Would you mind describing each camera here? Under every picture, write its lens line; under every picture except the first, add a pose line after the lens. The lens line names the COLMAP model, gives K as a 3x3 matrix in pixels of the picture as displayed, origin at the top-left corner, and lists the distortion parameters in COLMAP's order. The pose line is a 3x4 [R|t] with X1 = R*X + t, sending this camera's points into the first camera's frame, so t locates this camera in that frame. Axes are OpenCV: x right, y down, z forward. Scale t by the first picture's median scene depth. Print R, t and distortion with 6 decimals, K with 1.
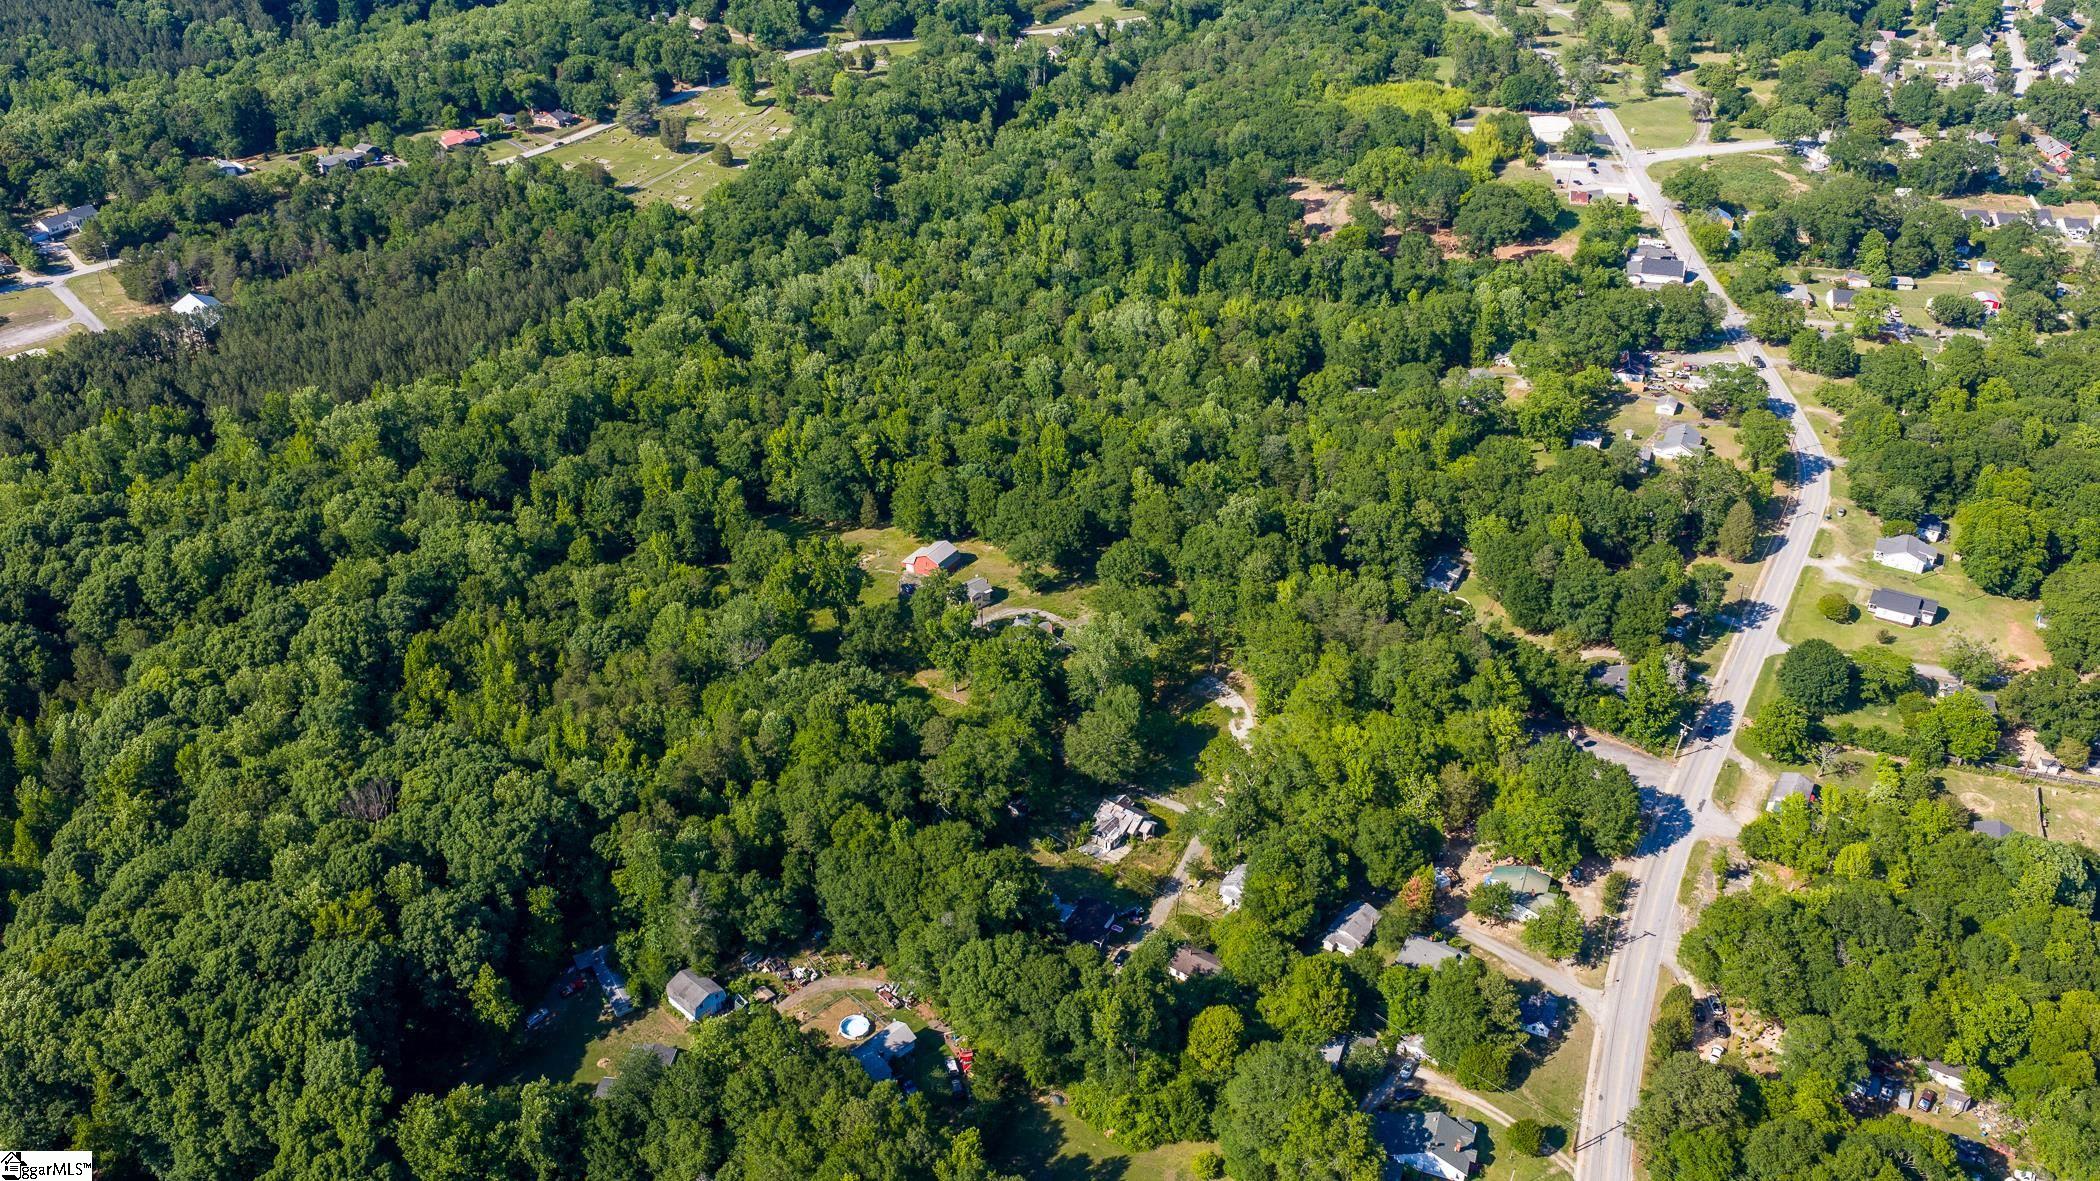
lens RADIAL K [[1717.9, 0, 1053.1], [0, 1717.9, 595.8], [0, 0, 1]] dist [0.025494, -0.044563]
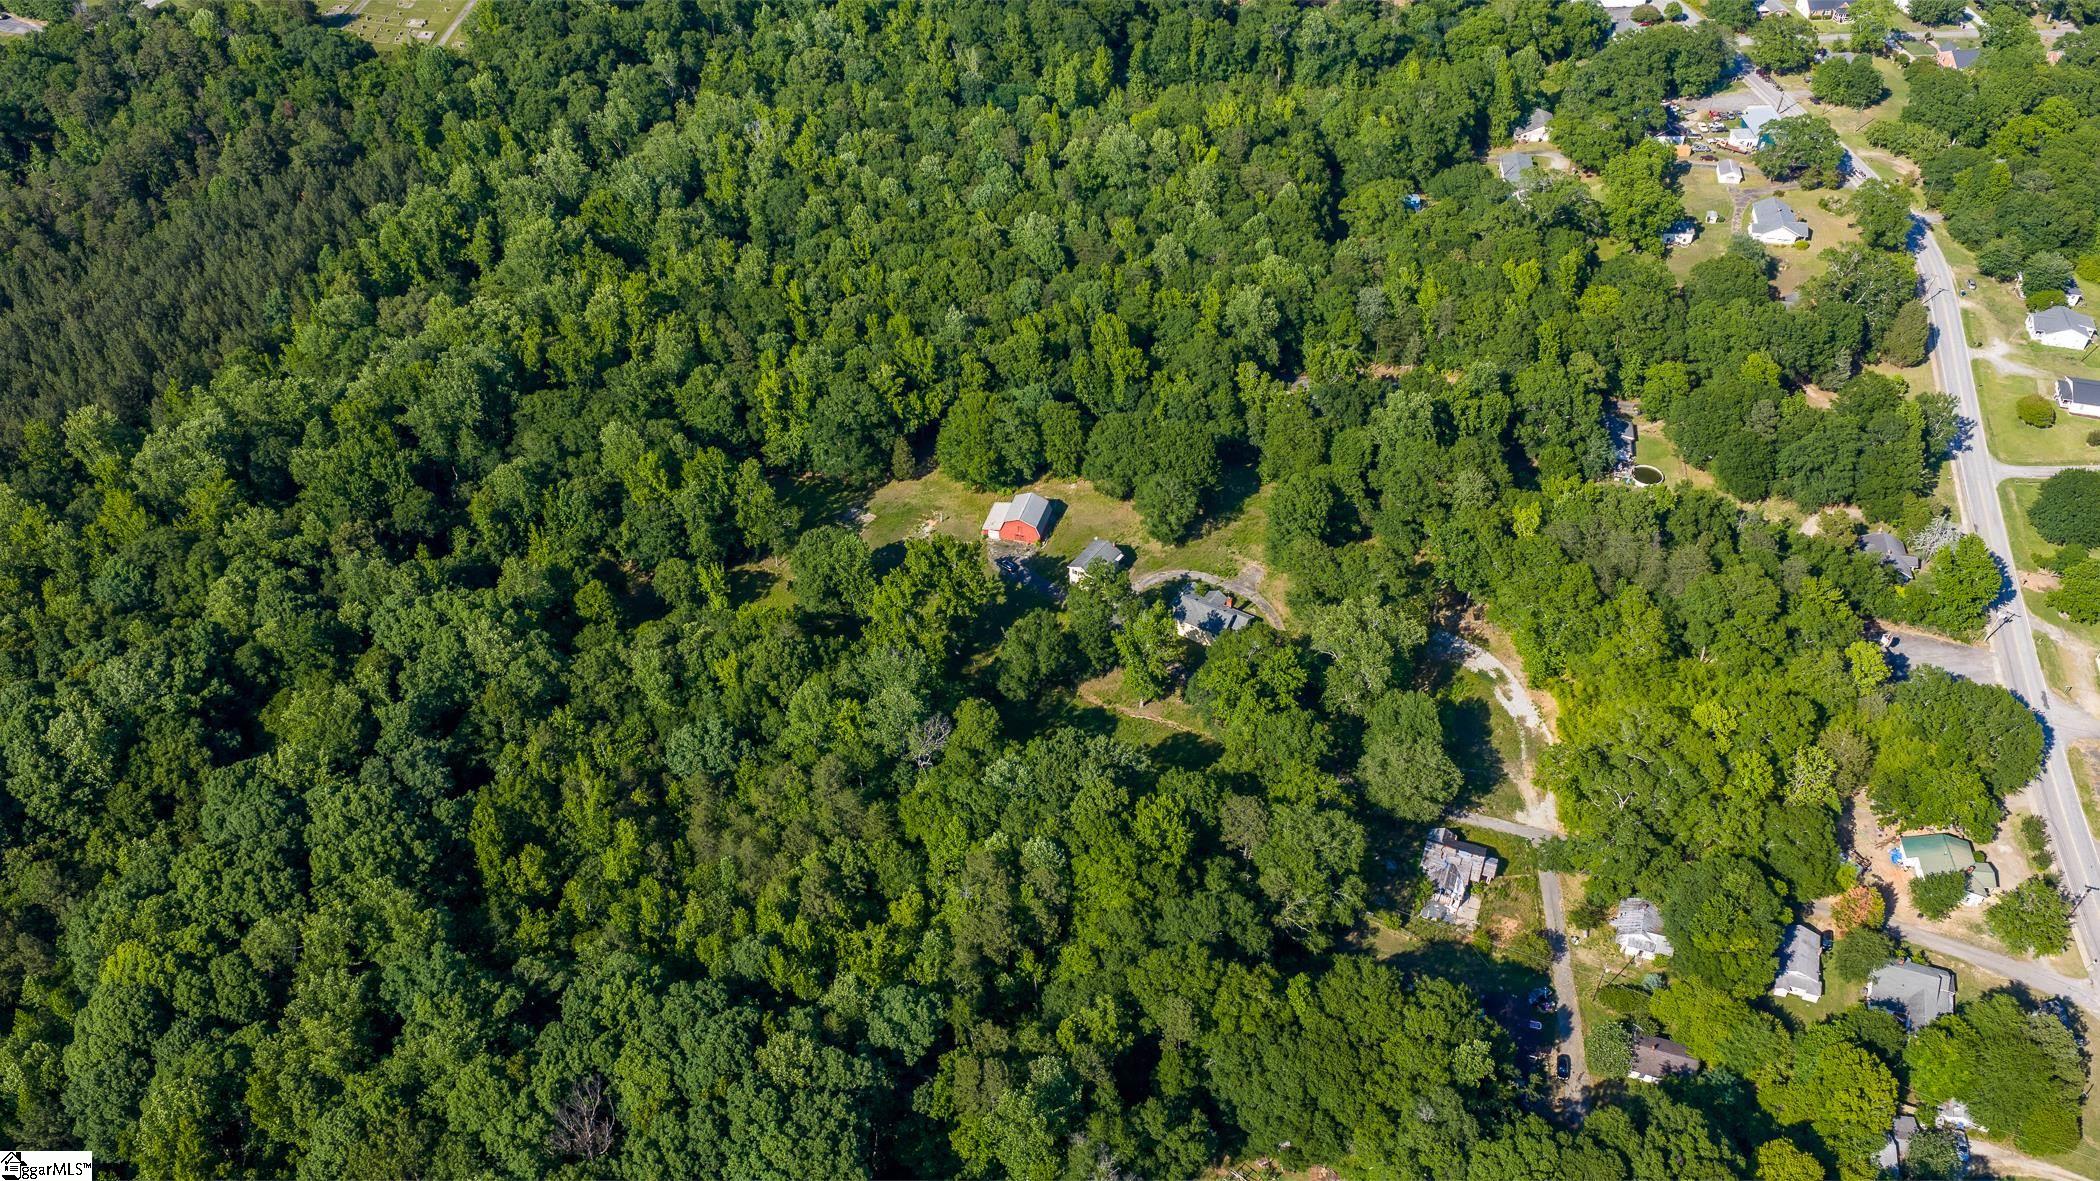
lens RADIAL K [[1717.9, 0, 1055.4], [0, 1717.9, 583.2], [0, 0, 1]] dist [0.025494, -0.044563]
pose [[0.961934, -0.186577, 0.199681, -0.216855], [0.148118, 0.969994, 0.192802, -0.142299], [-0.229662, -0.155887, 0.960705, 0.215075]]
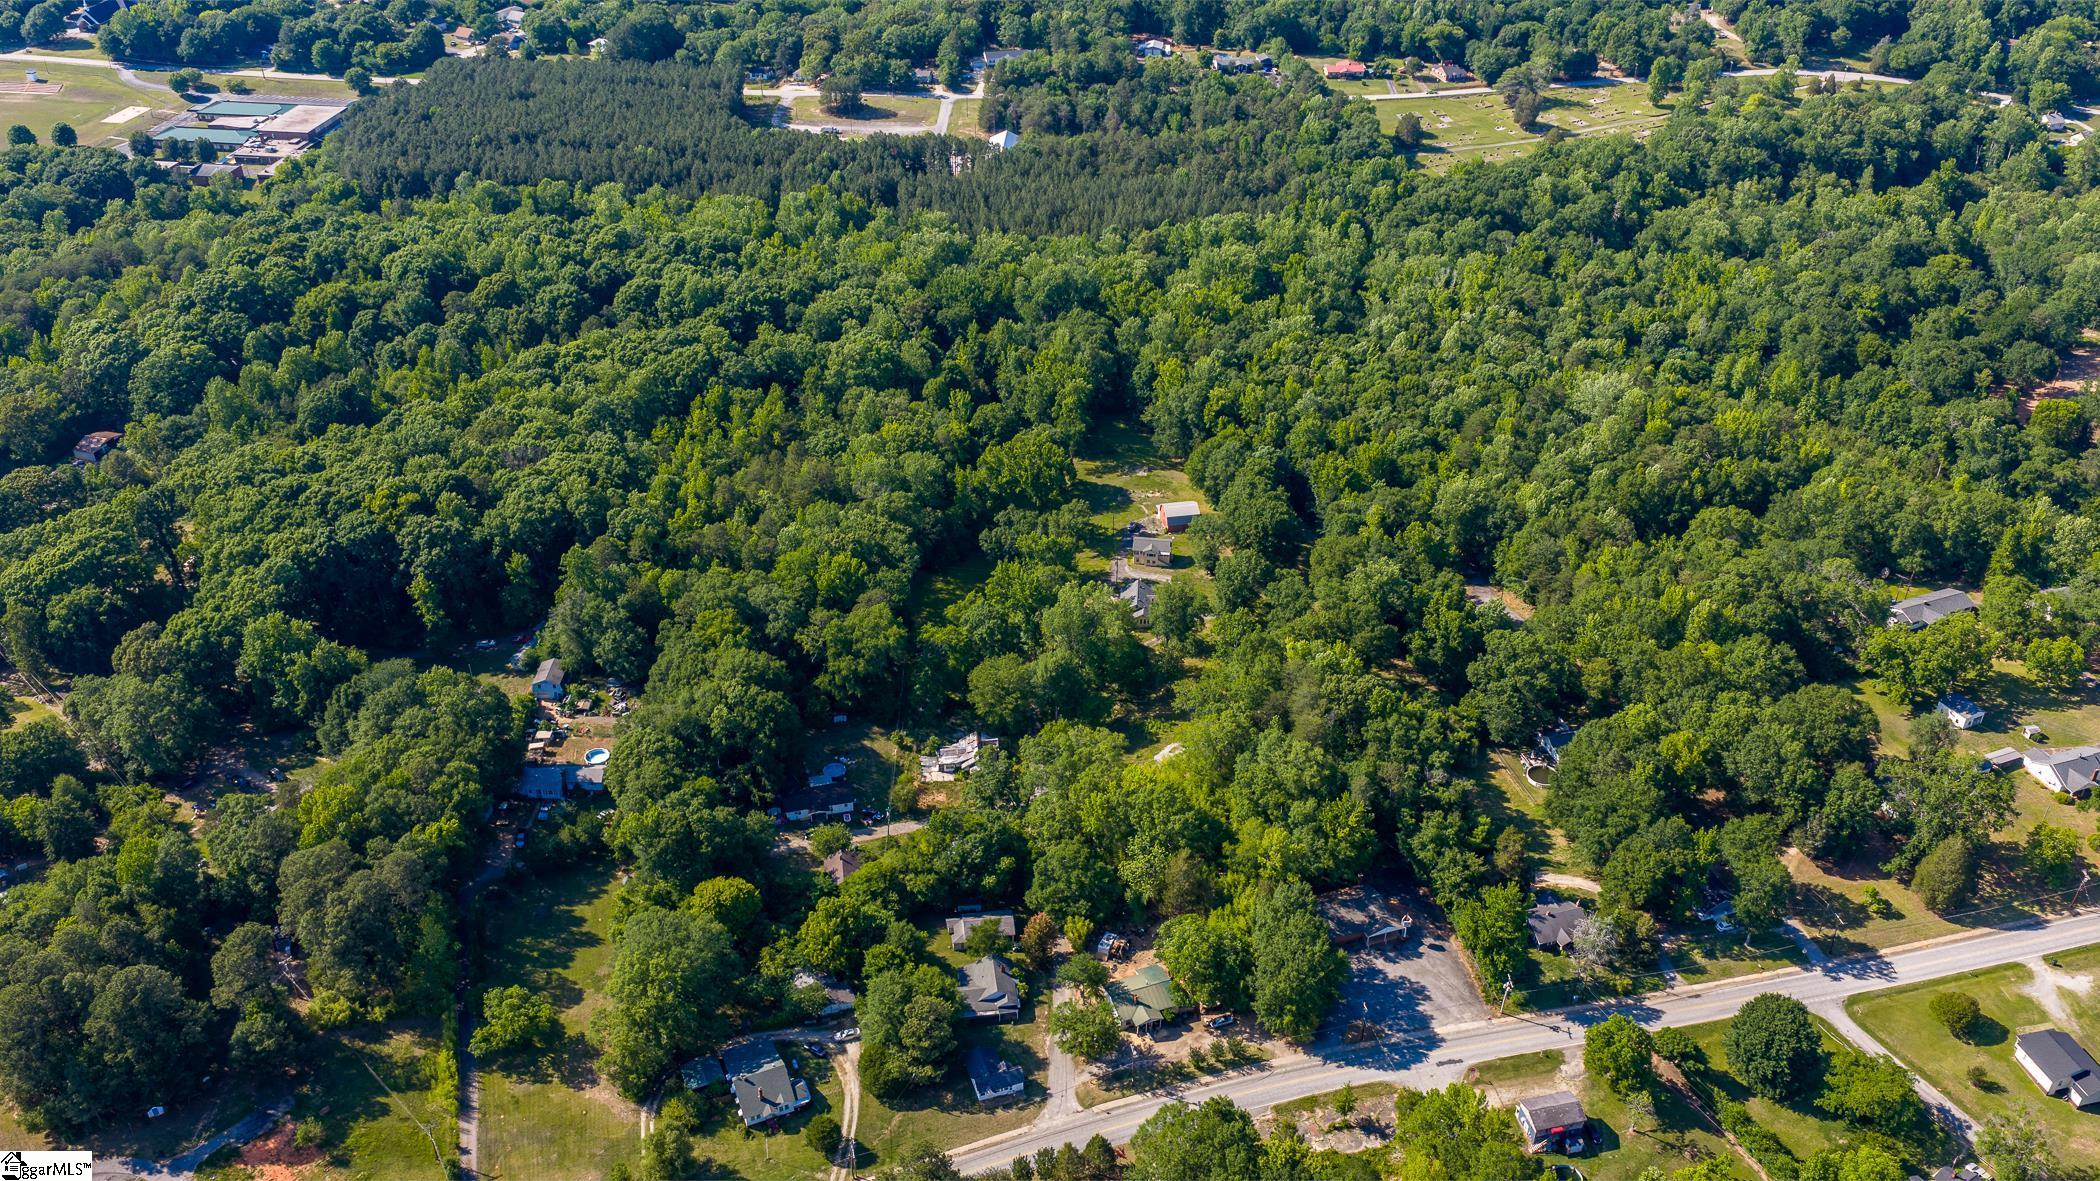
lens RADIAL K [[1717.9, 0, 1052.7], [0, 1717.9, 582.7], [0, 0, 1]] dist [0.025494, -0.044563]
pose [[0.682243, 0.395552, -0.614885, 0.518253], [-0.388791, 0.908522, 0.153065, -0.110129], [0.619181, 0.134635, 0.773620, 0.161511]]
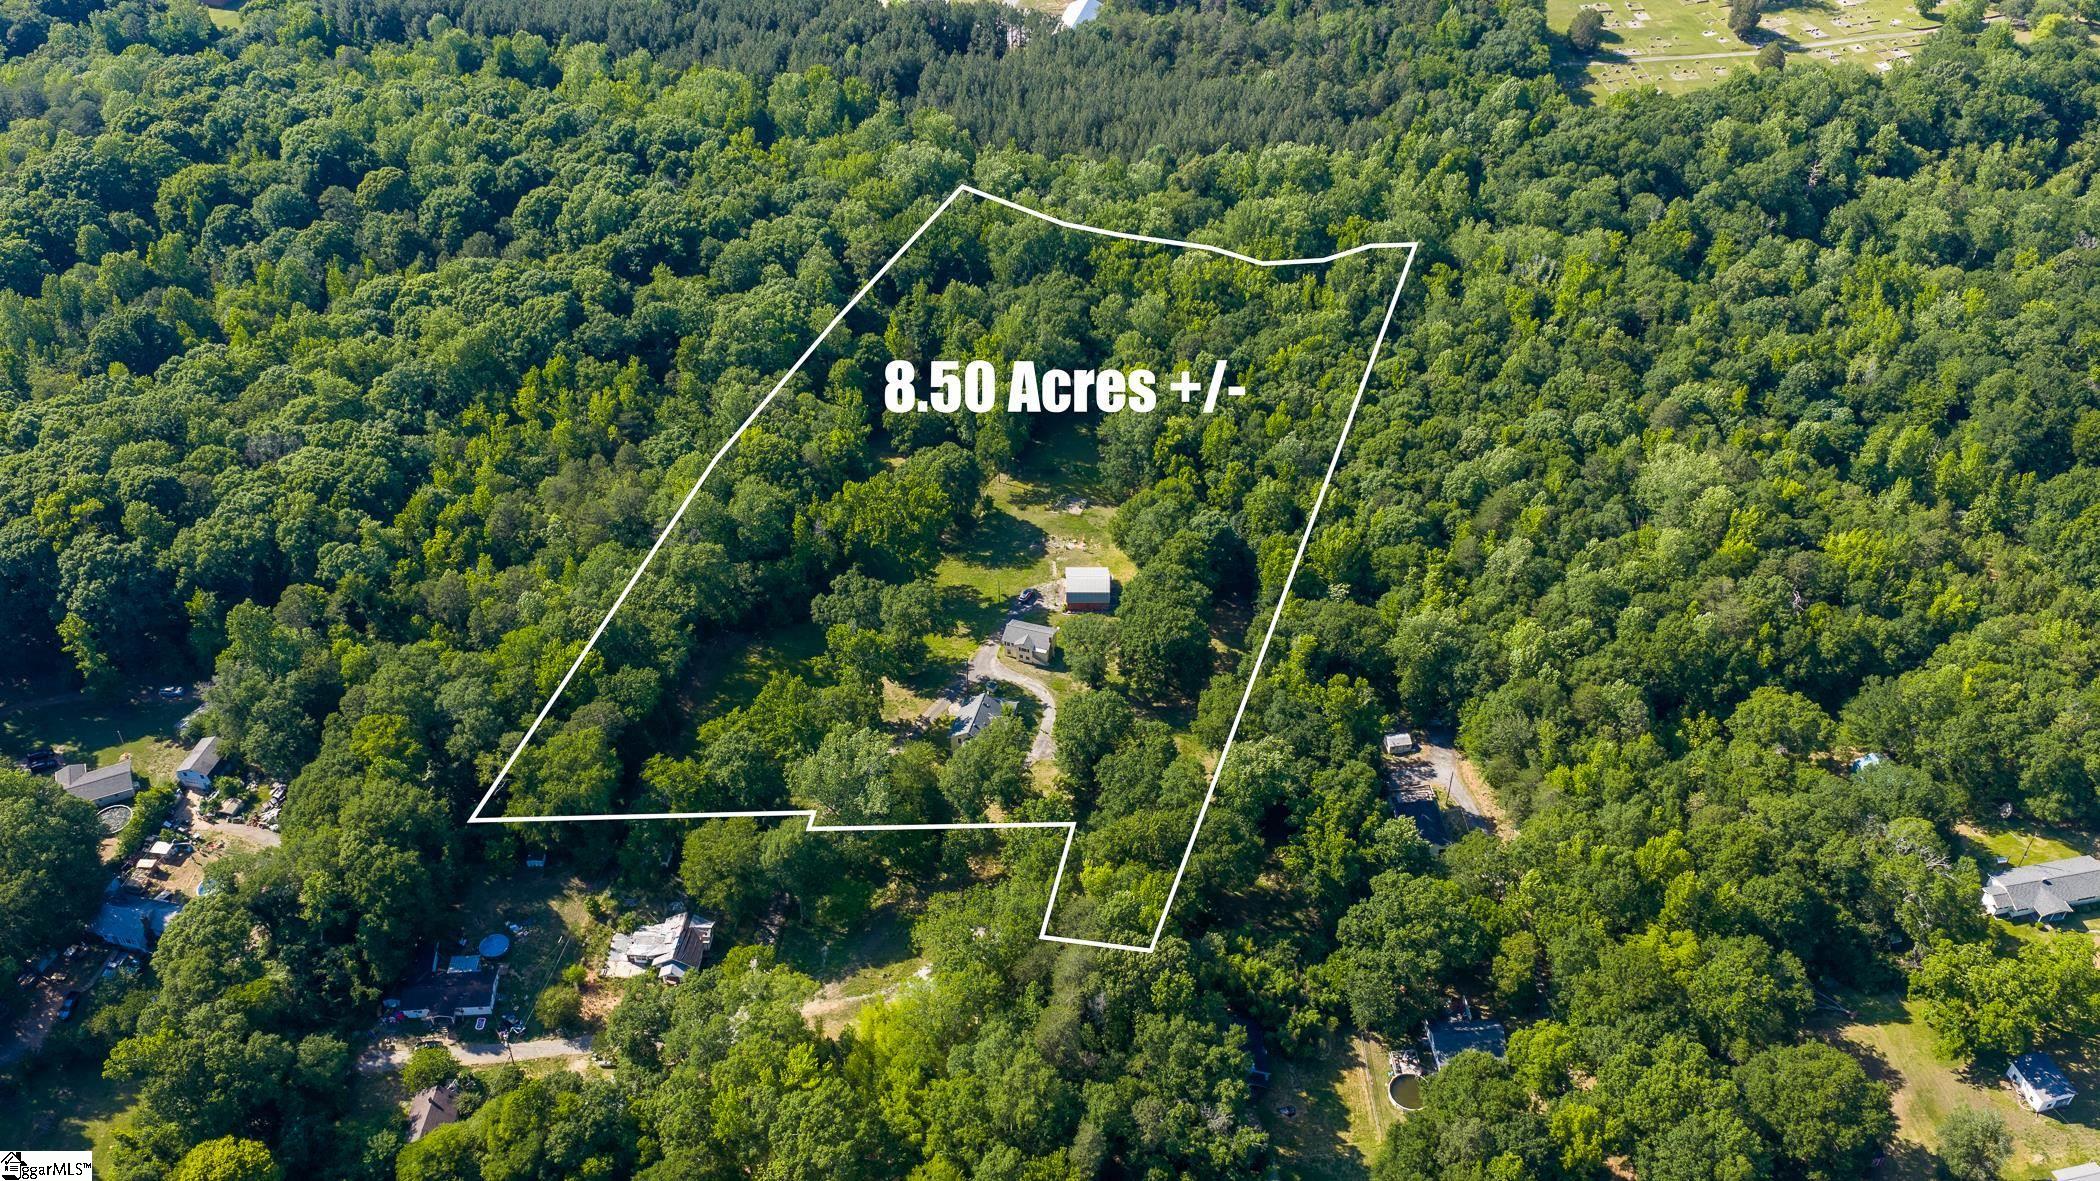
lens RADIAL K [[1717.9, 0, 1048.3], [0, 1717.9, 587.4], [0, 0, 1]] dist [0.025494, -0.044563]
pose [[0.535586, 0.544301, -0.645666, 0.435971], [-0.449456, 0.831015, 0.327723, -0.273088], [0.714938, 0.114675, 0.689720, 0.422355]]
